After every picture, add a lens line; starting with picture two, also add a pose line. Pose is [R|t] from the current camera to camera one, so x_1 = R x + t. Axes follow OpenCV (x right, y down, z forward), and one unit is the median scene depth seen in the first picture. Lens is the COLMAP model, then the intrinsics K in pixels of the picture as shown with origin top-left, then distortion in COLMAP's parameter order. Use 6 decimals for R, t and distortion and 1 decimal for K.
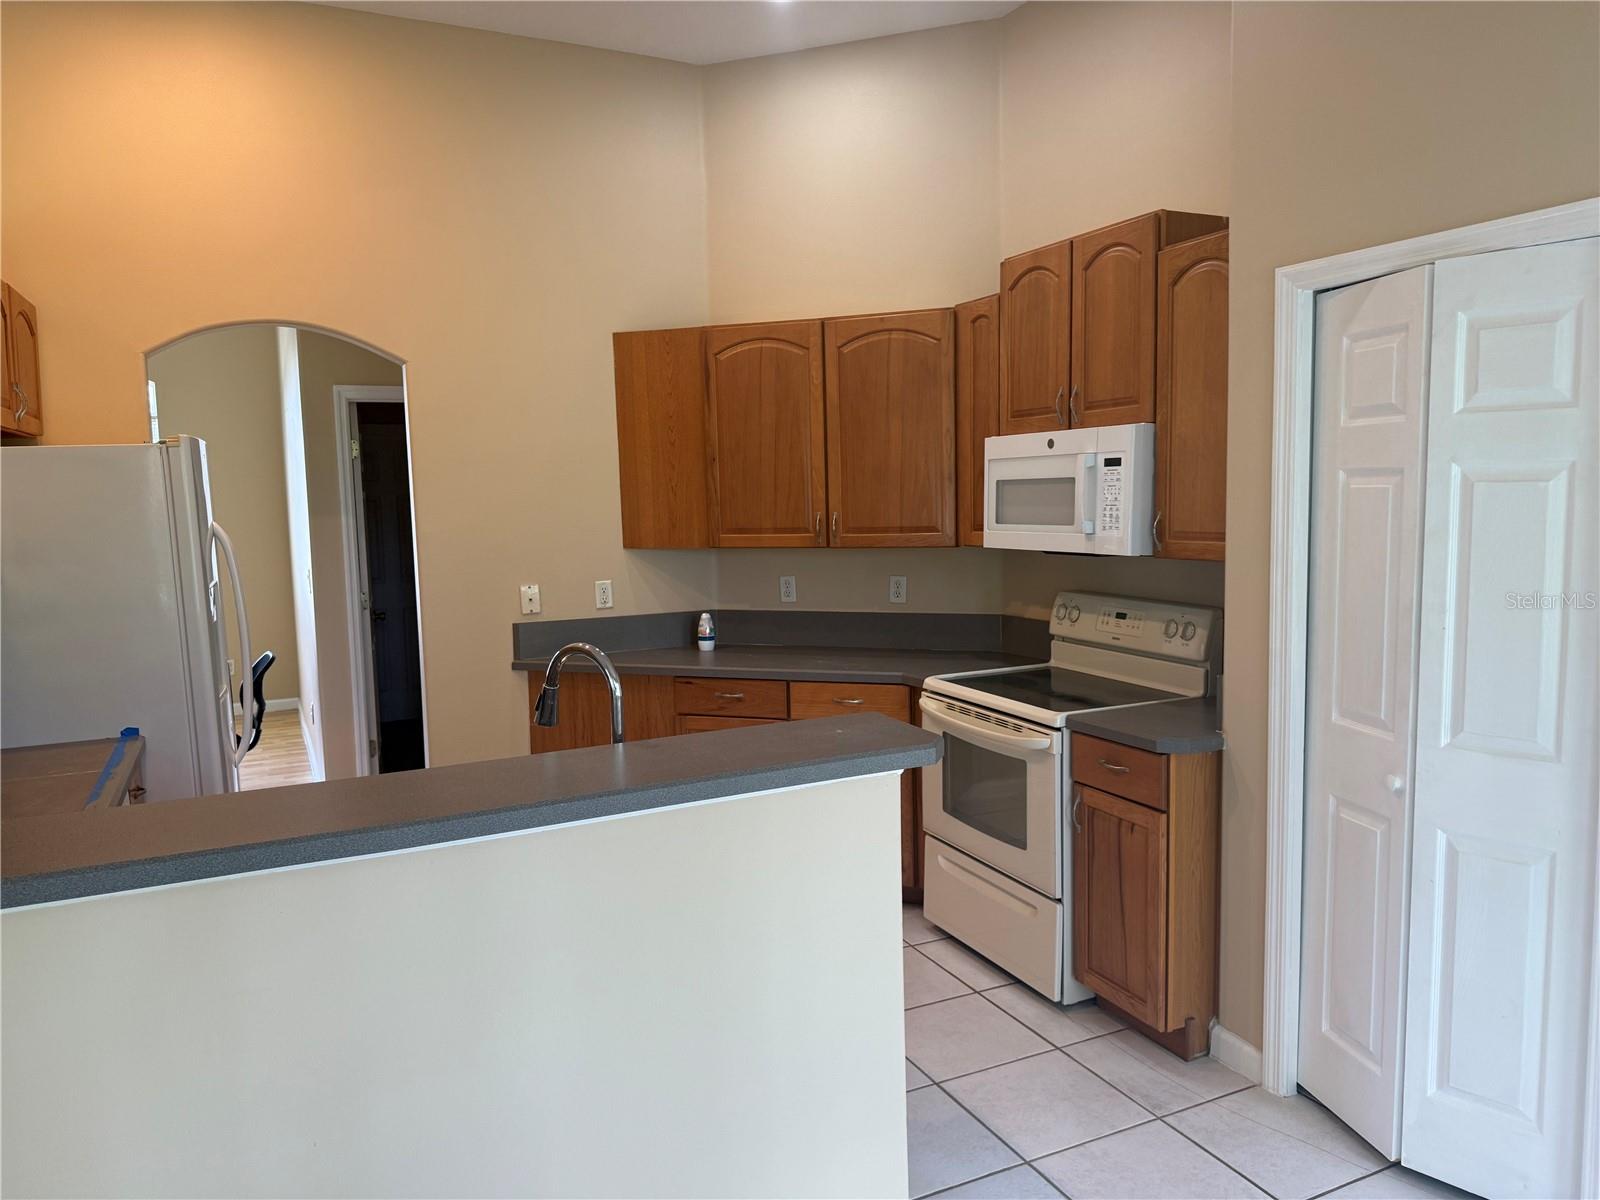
lens RADIAL K [[1138.8, 0, 806.2], [0, 1138.8, 598.8], [0, 0, 1]] dist [0.040365, -0.046328]
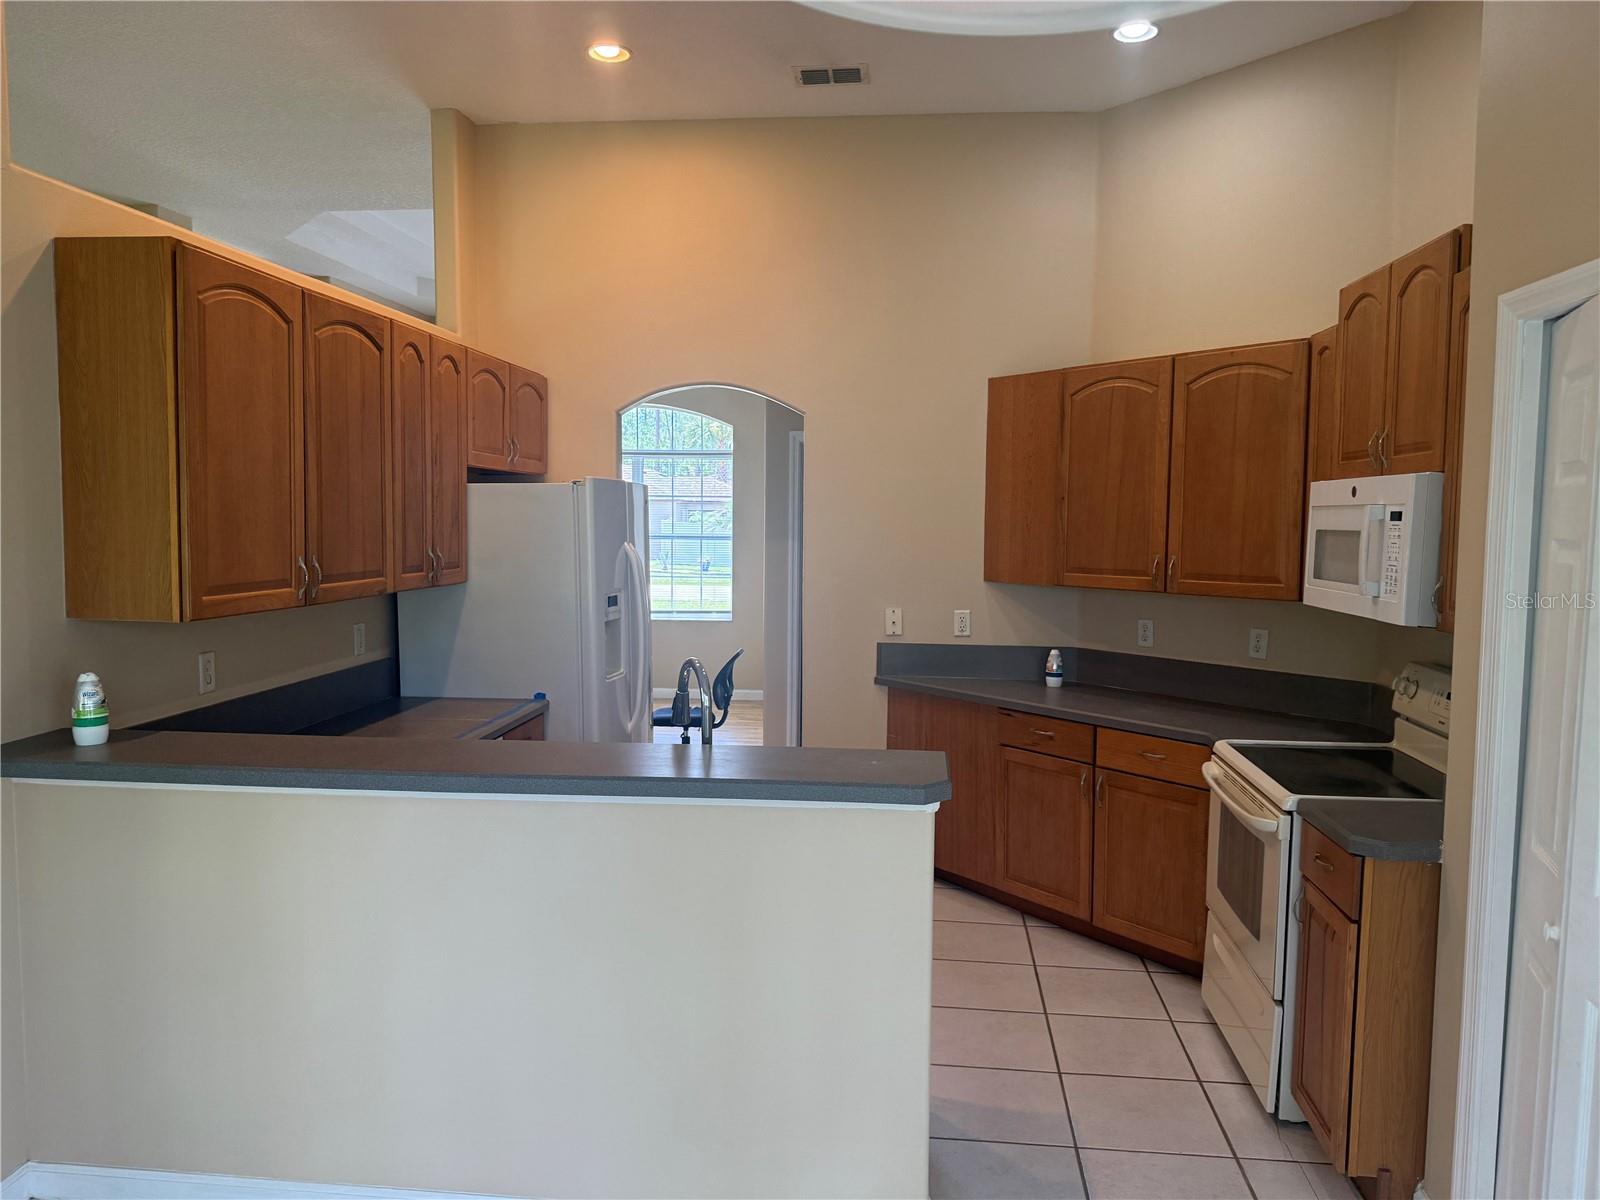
lens RADIAL K [[1138.8, 0, 761.2], [0, 1138.8, 593.8], [0, 0, 1]] dist [0.040365, -0.046328]
pose [[0.838474, 0.065856, -0.540948, 0.264437], [-0.078385, 0.996923, -0.000131, -0.018007], [0.539275, 0.042512, 0.841056, 0.008739]]
